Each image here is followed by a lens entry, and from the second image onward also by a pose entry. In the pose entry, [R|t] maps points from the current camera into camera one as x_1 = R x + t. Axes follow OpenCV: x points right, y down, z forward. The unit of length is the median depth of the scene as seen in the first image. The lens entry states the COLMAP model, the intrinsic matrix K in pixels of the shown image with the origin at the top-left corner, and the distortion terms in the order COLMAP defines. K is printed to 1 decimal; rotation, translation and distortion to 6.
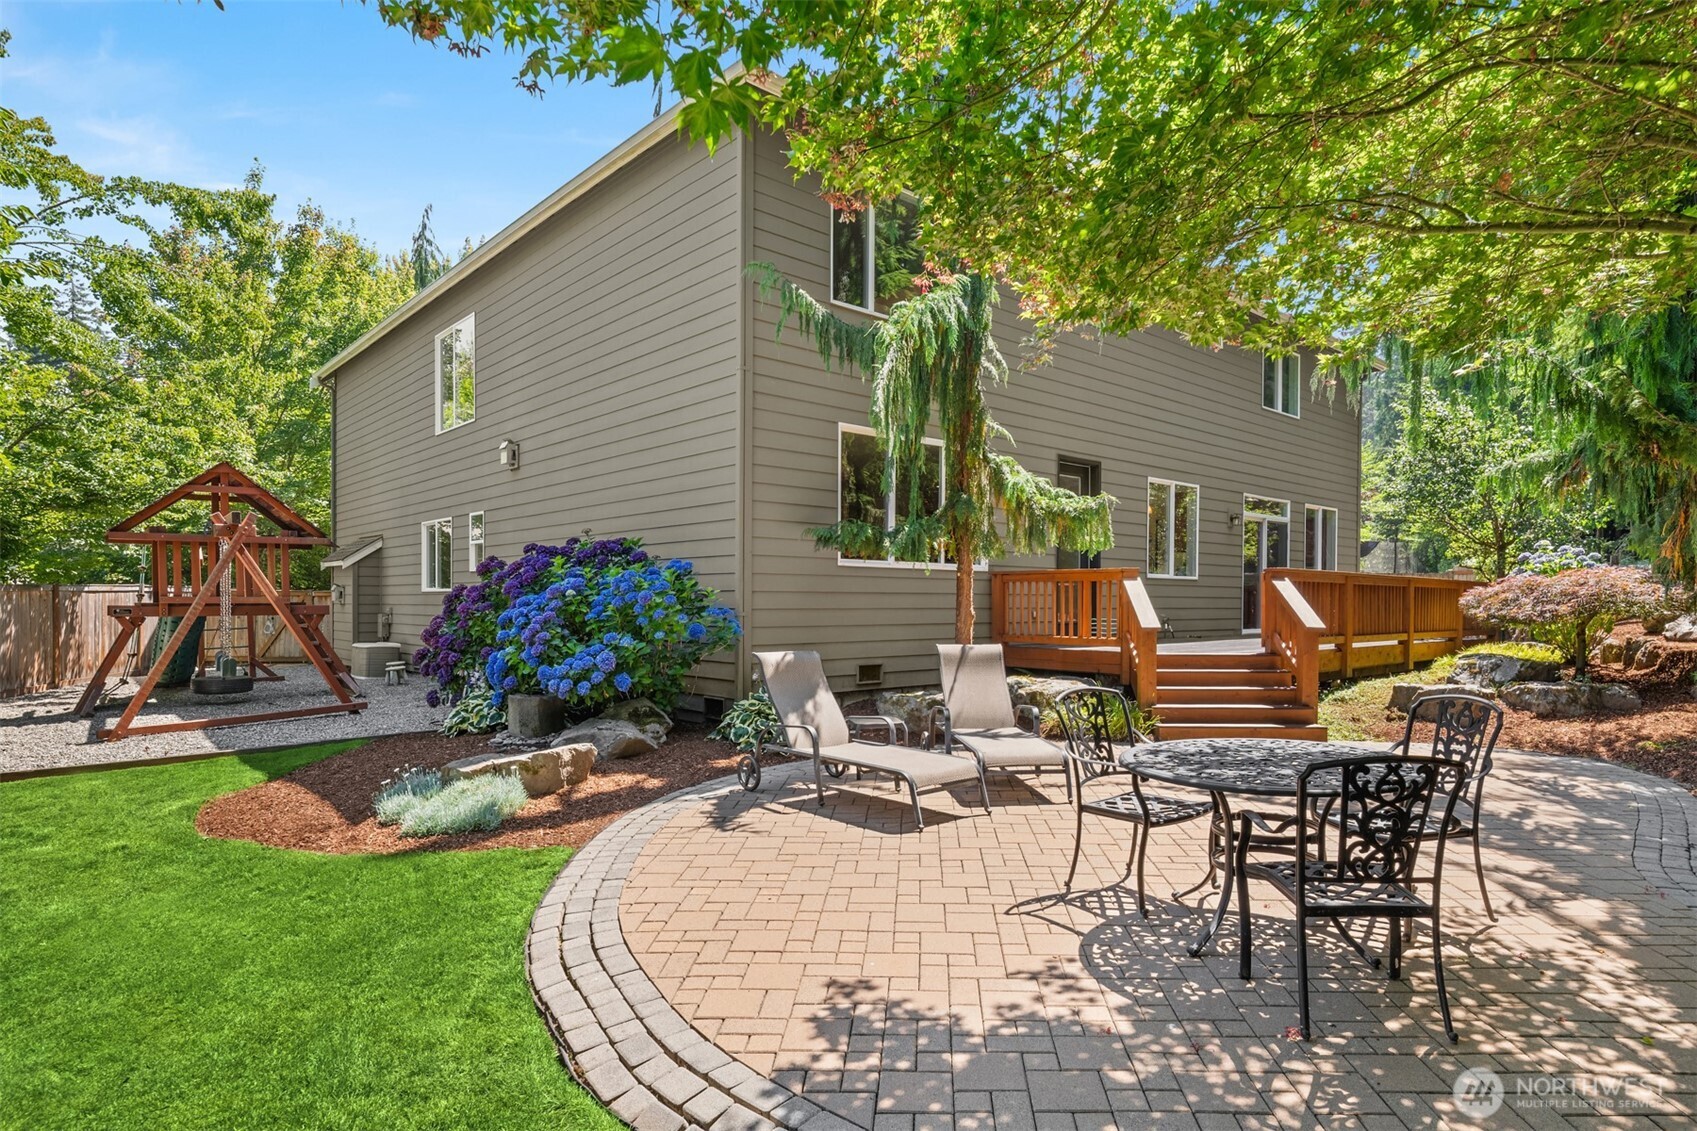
lens RADIAL K [[929.6, 0, 849.3], [0, 929.6, 600.4], [0, 0, 1]] dist [-0.012311, -0.001101]
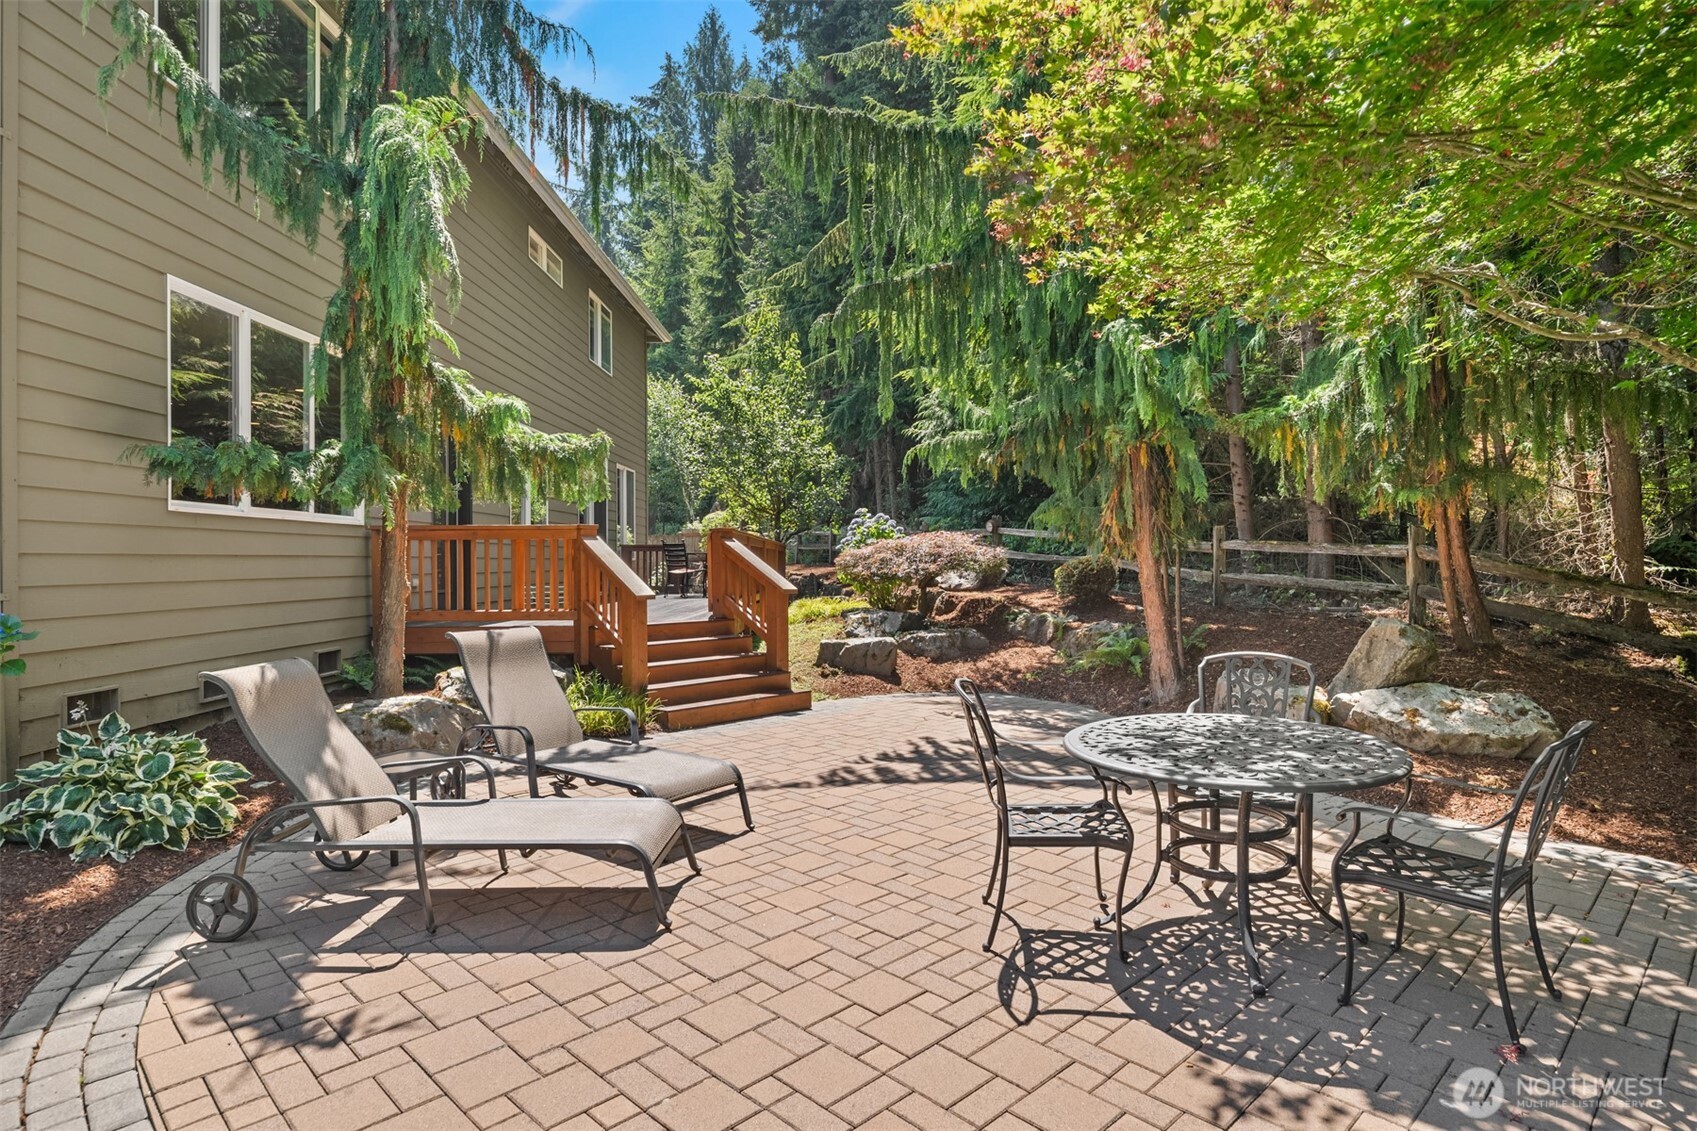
lens RADIAL K [[953.4, 0, 850.8], [0, 953.4, 537.1], [0, 0, 1]] dist [-0.007854, -0.000655]
pose [[0.659655, 0.009223, 0.751512, -0.328124], [0.010285, 0.999720, -0.021297, -0.005169], [-0.751498, 0.021778, 0.659376, 0.462002]]
